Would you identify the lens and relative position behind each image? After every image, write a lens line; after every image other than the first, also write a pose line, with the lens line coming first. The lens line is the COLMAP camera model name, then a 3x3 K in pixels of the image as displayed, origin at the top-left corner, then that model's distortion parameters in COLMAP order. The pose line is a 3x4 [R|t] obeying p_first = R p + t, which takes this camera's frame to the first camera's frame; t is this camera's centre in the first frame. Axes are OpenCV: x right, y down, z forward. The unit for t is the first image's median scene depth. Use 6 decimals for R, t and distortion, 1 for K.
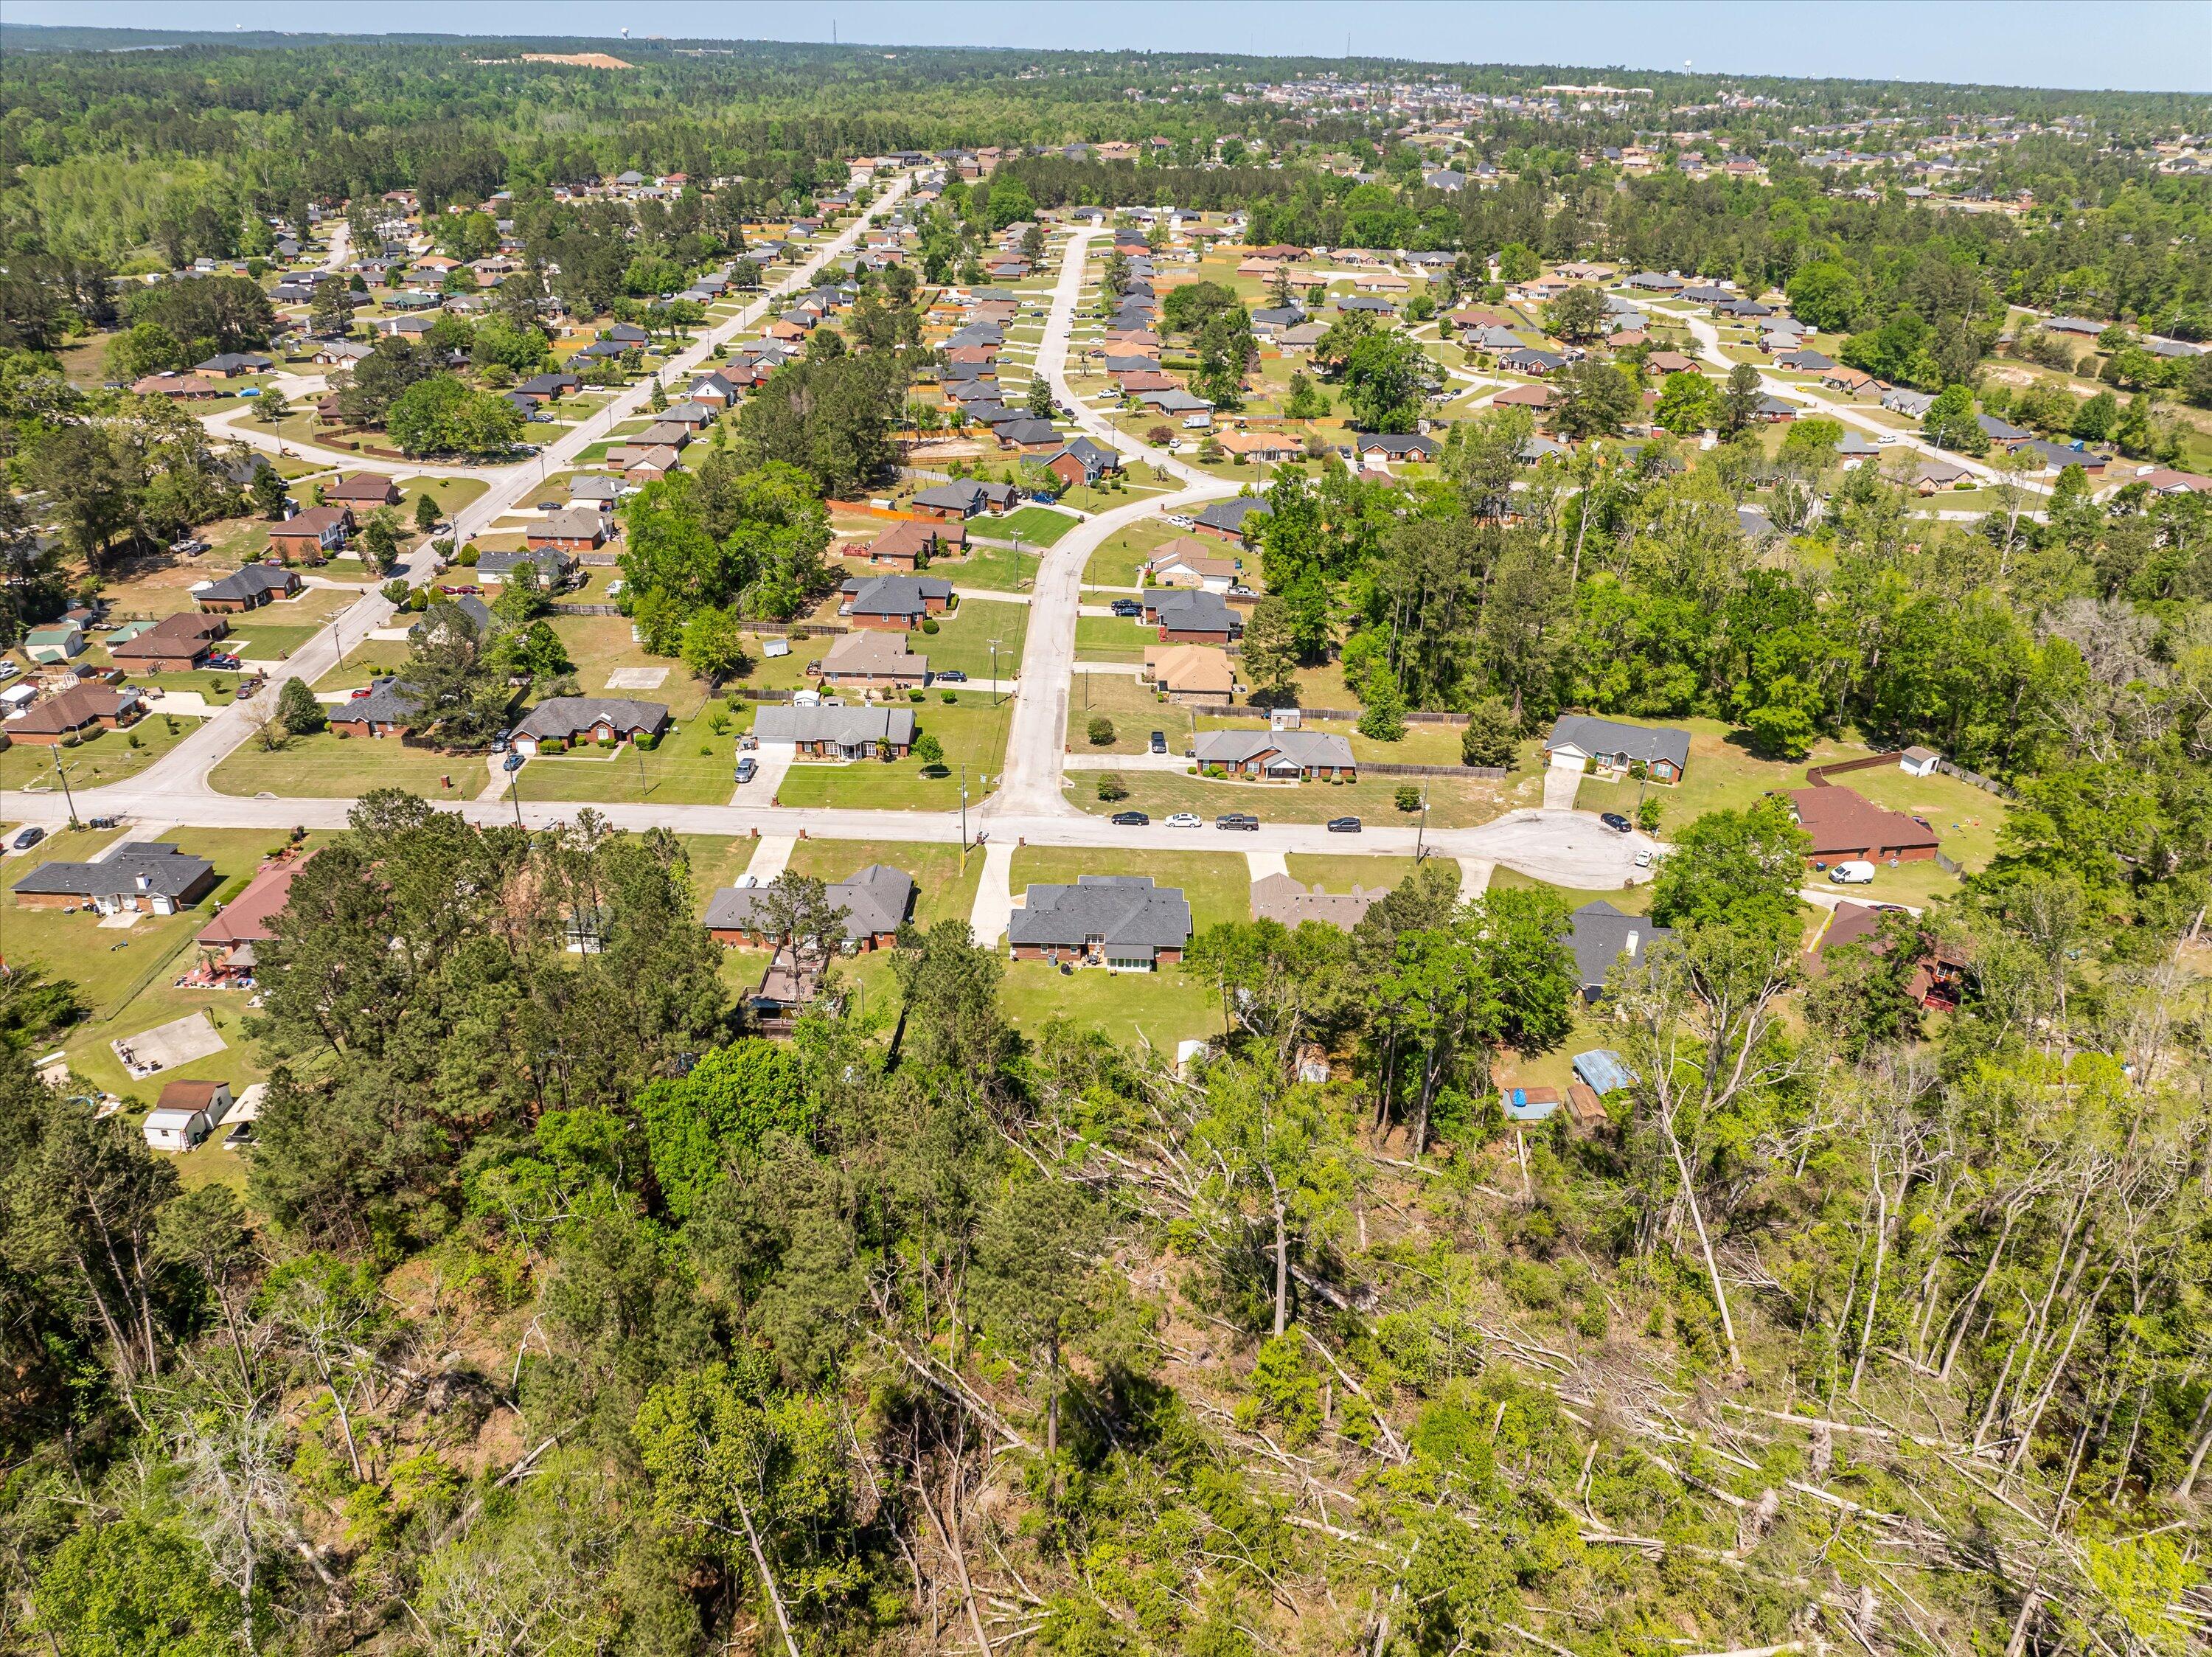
lens RADIAL K [[1564.5, 0, 1112.7], [0, 1564.5, 828.4], [0, 0, 1]] dist [-0.048798, 0.018649]
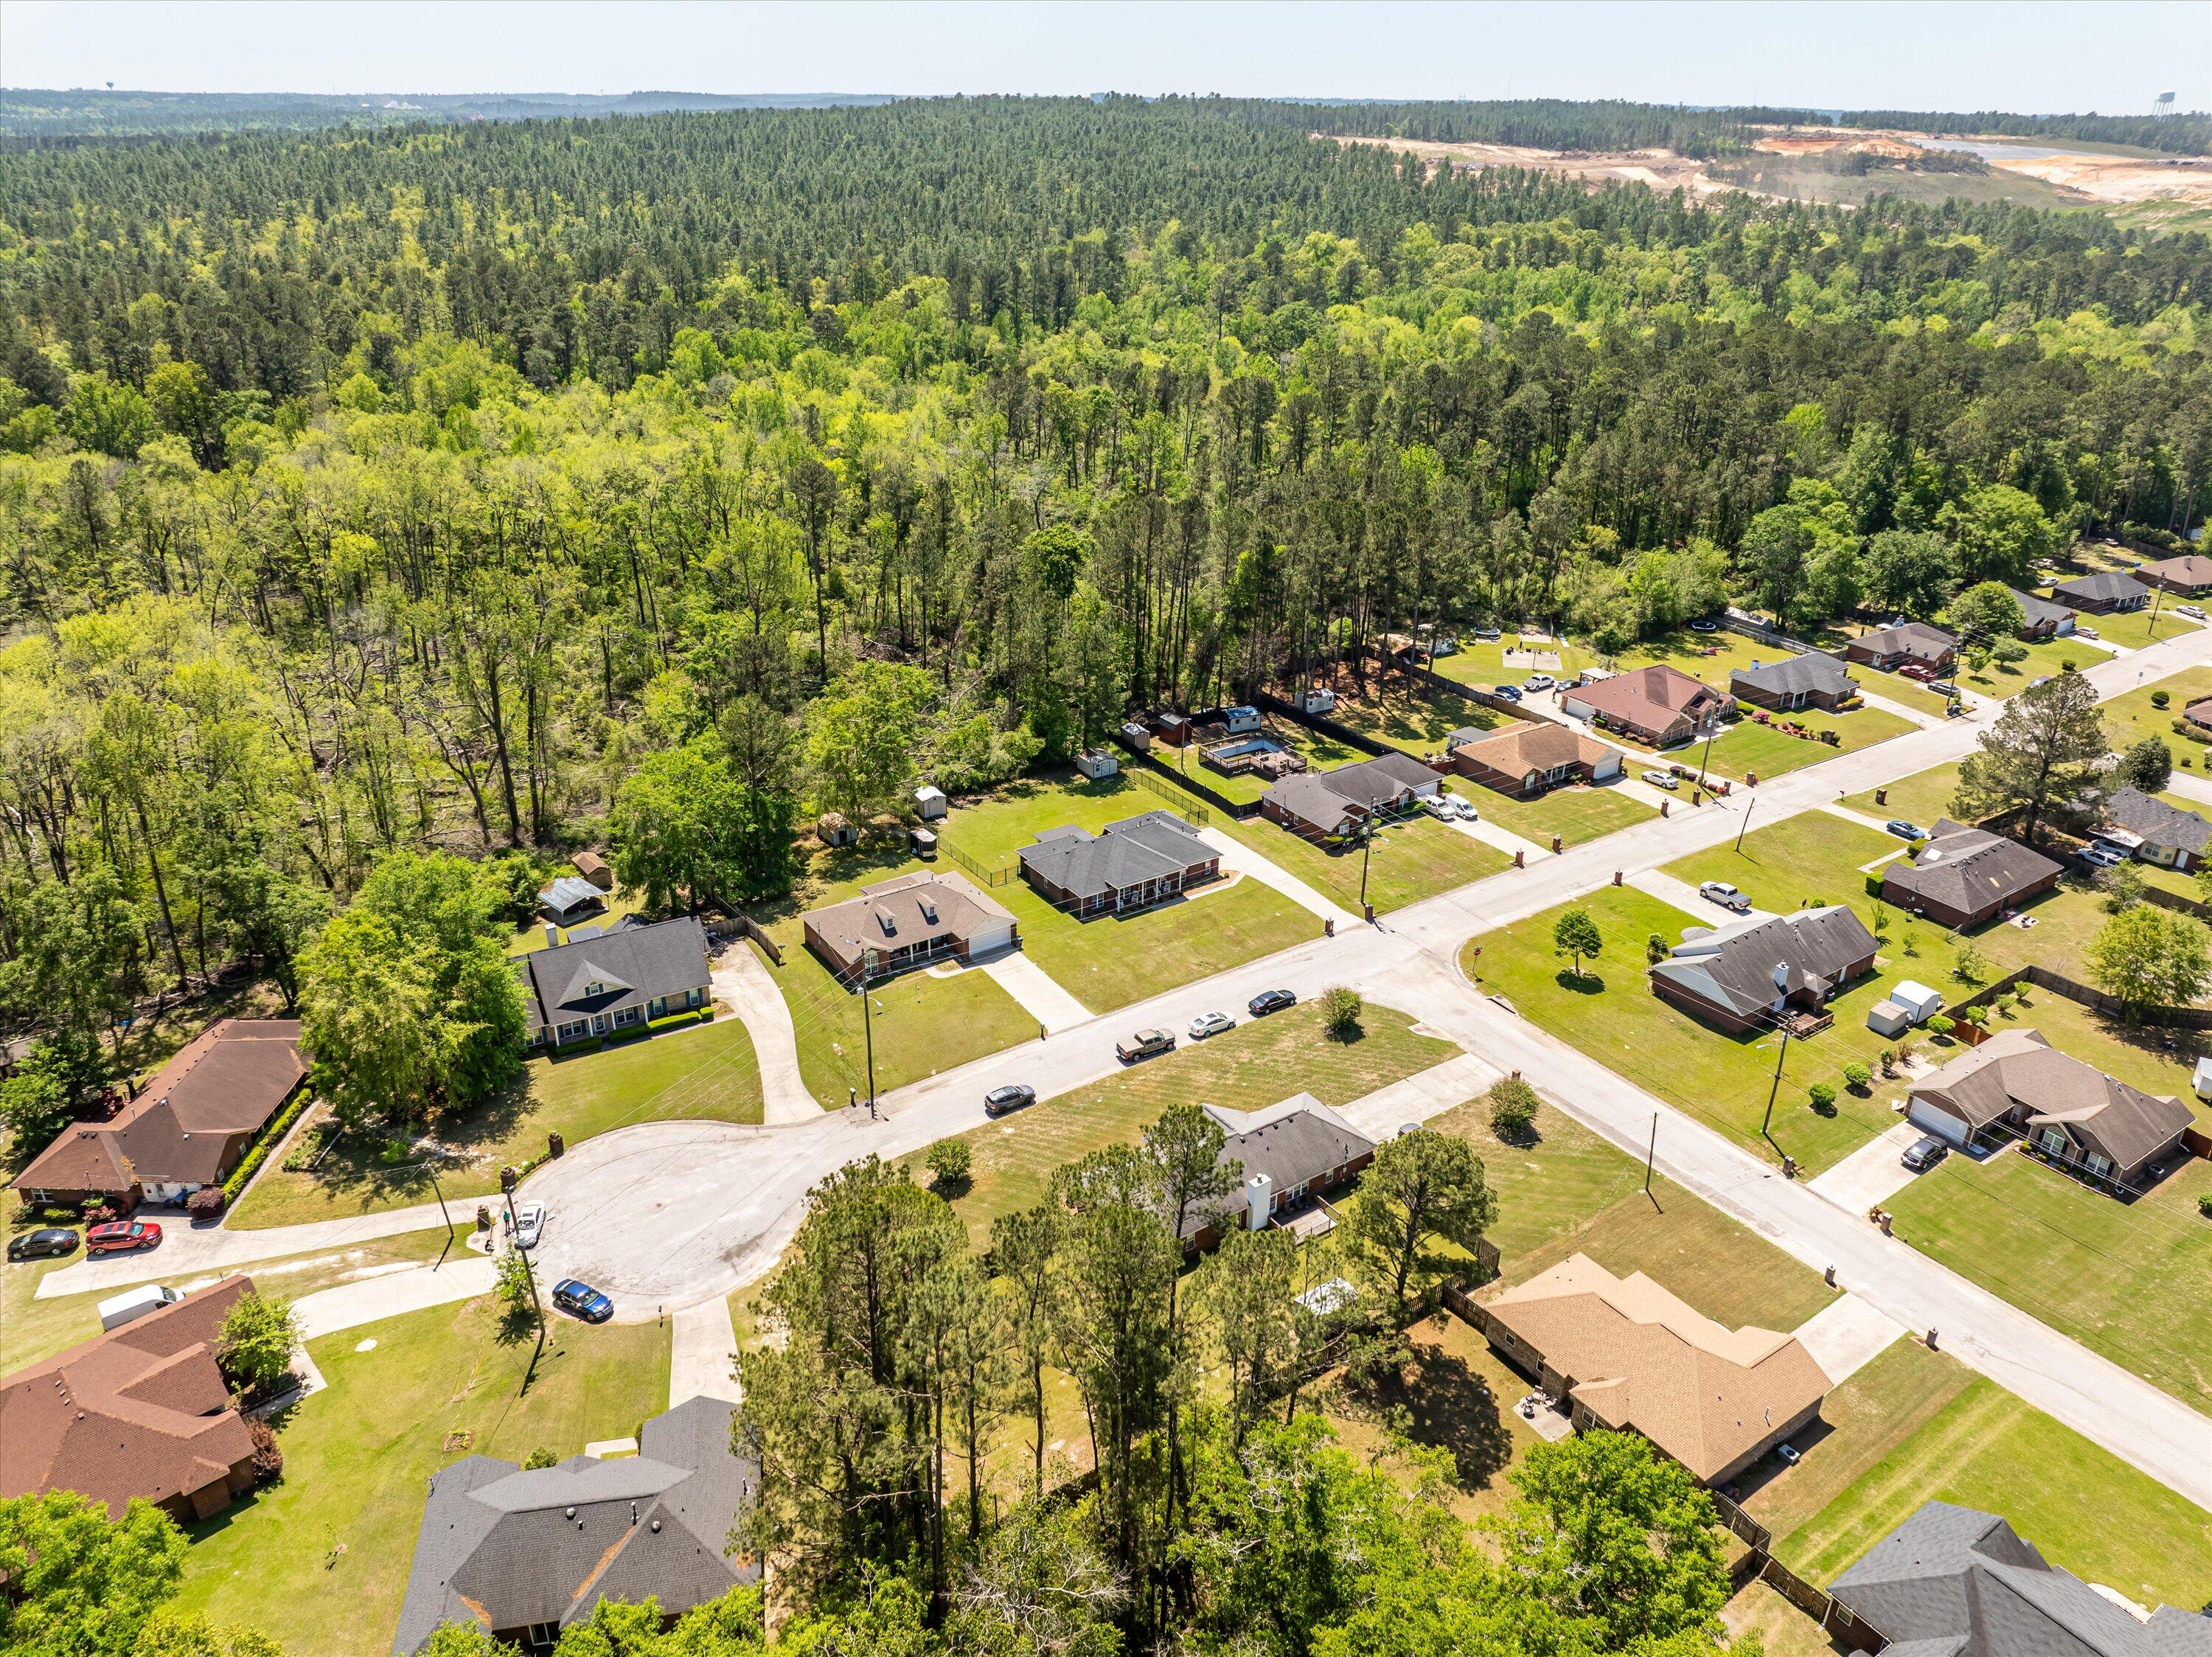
lens RADIAL K [[1564.5, 0, 1109.1], [0, 1564.5, 825.4], [0, 0, 1]] dist [-0.048798, 0.018649]
pose [[-0.820423, 0.208875, -0.532238, 0.369830], [-0.288609, 0.652294, 0.700869, -0.455766], [0.493570, 0.728618, -0.474874, 1.066991]]
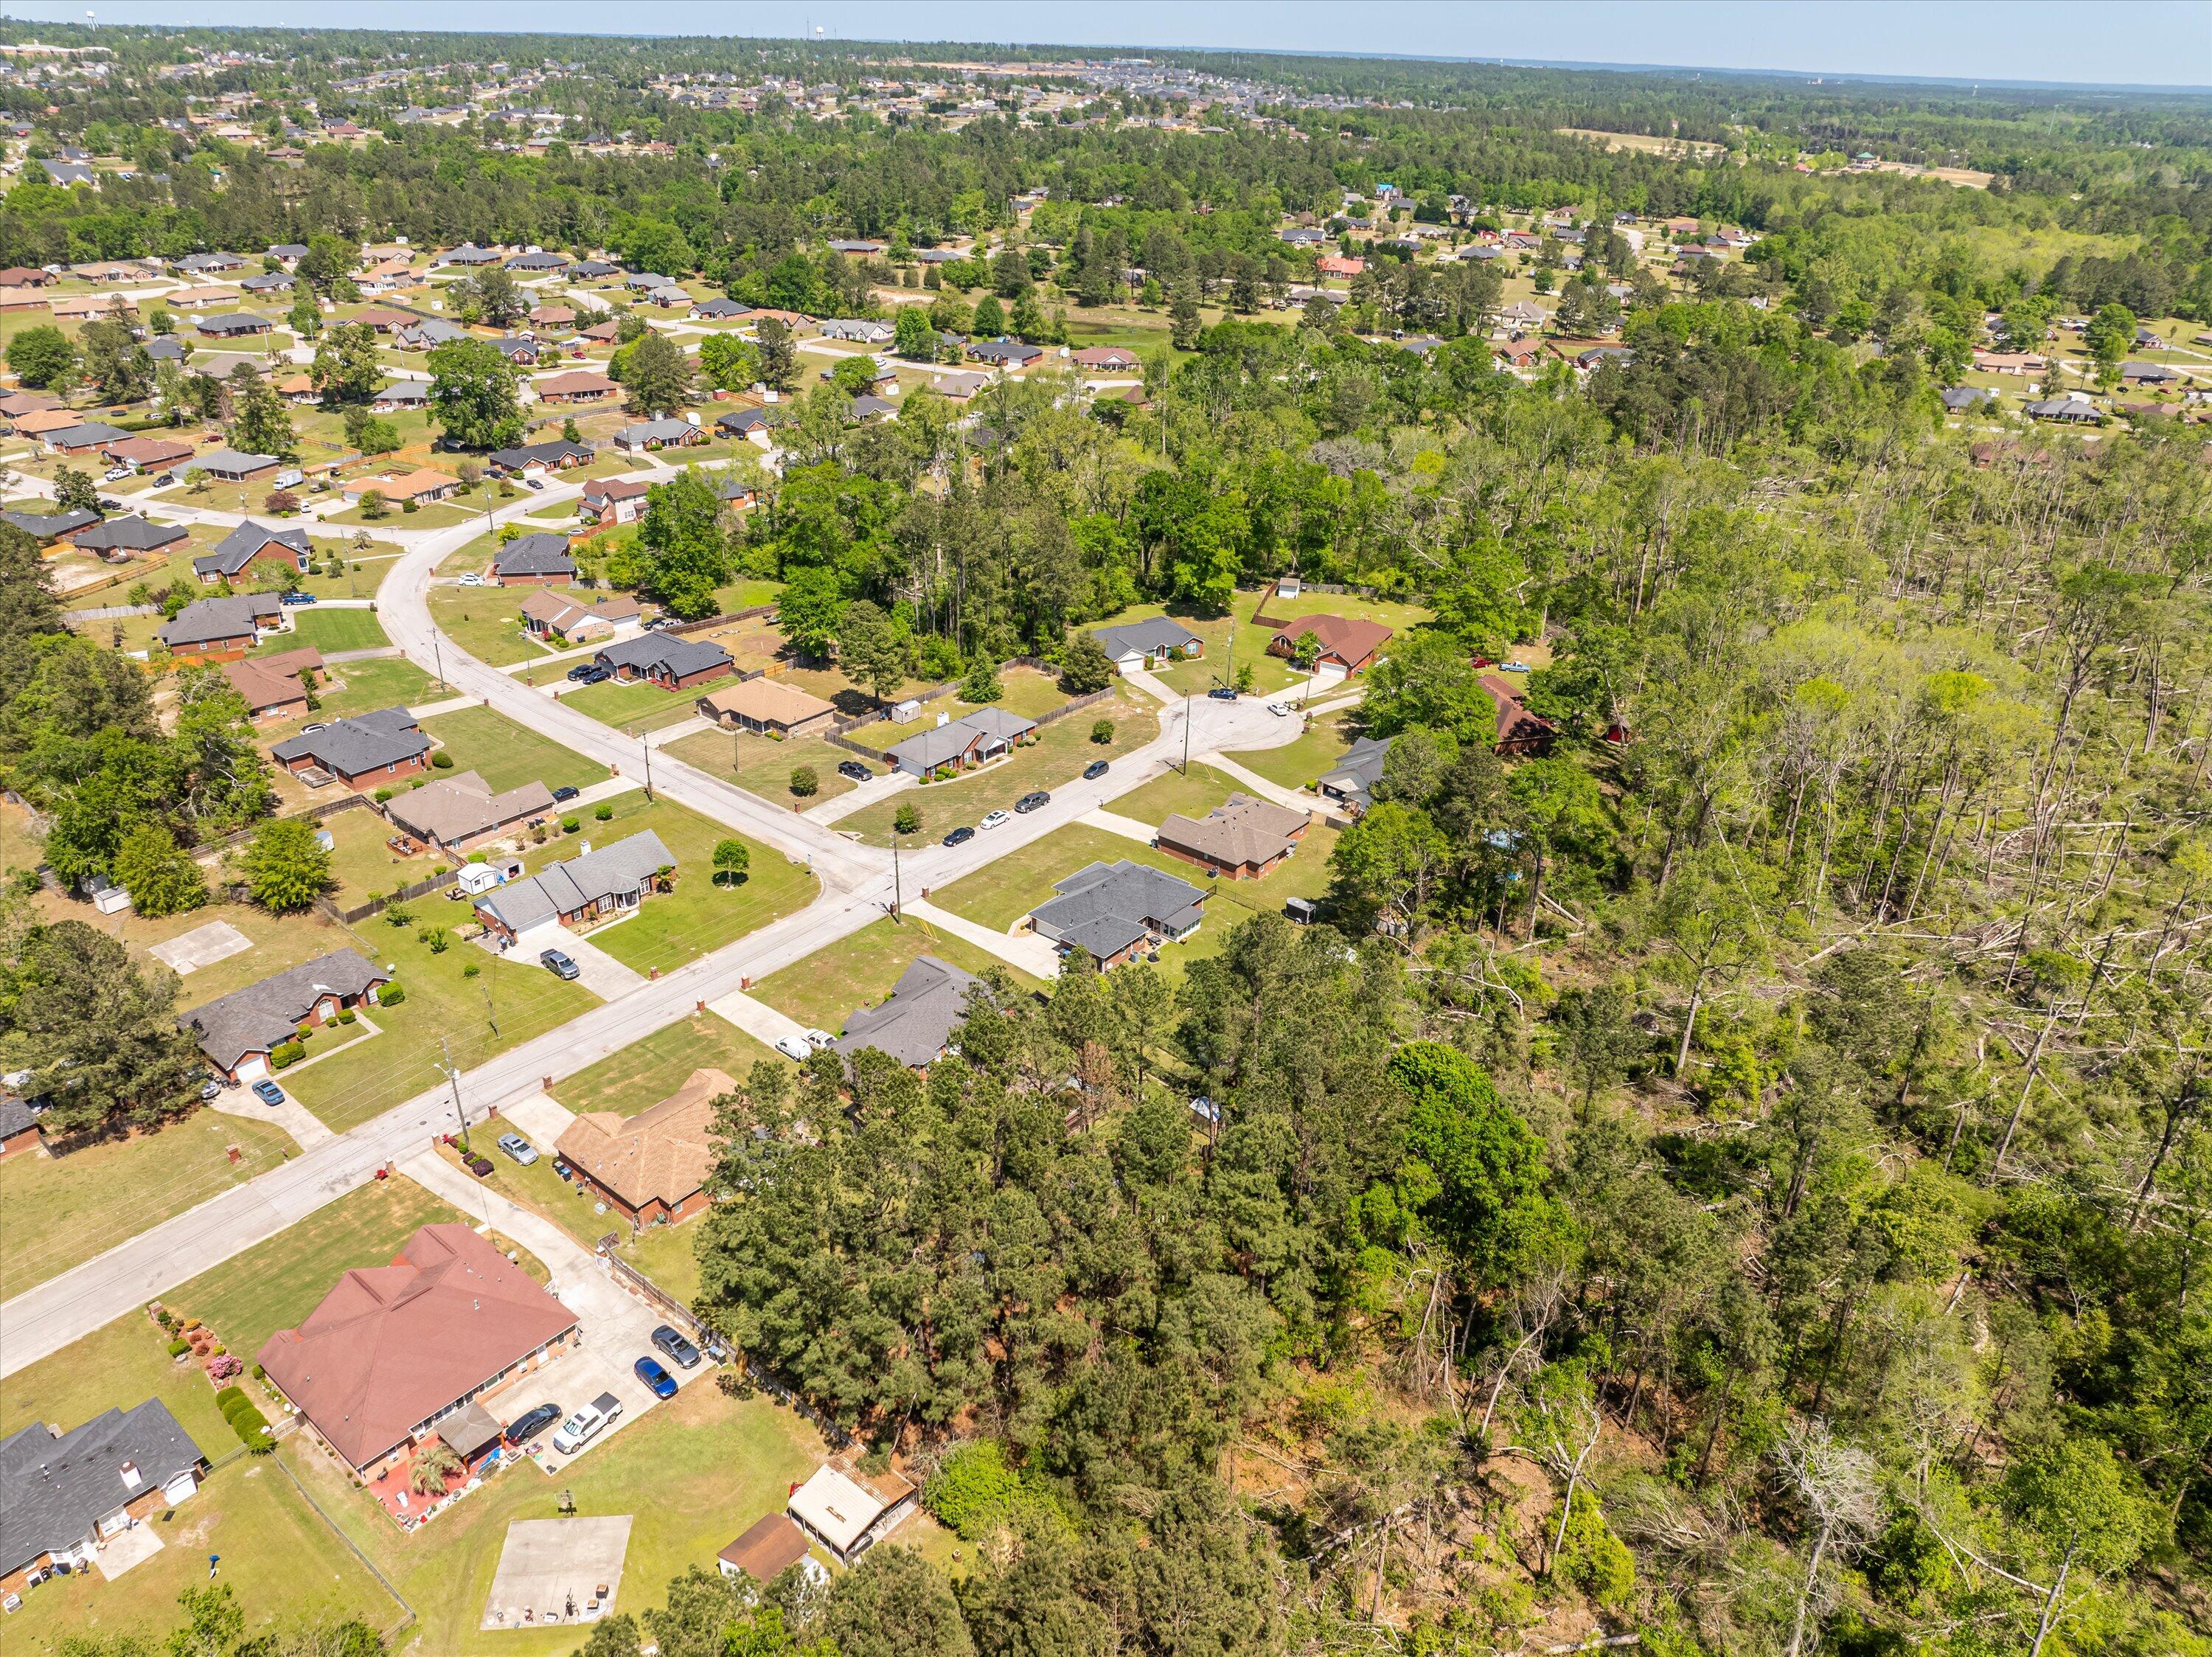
lens RADIAL K [[1564.5, 0, 1121.6], [0, 1564.5, 826.0], [0, 0, 1]] dist [-0.048798, 0.018649]
pose [[0.620146, -0.362406, 0.695759, -0.532495], [0.342217, 0.923036, 0.175763, -0.131356], [-0.705908, 0.129102, 0.696438, 0.195823]]
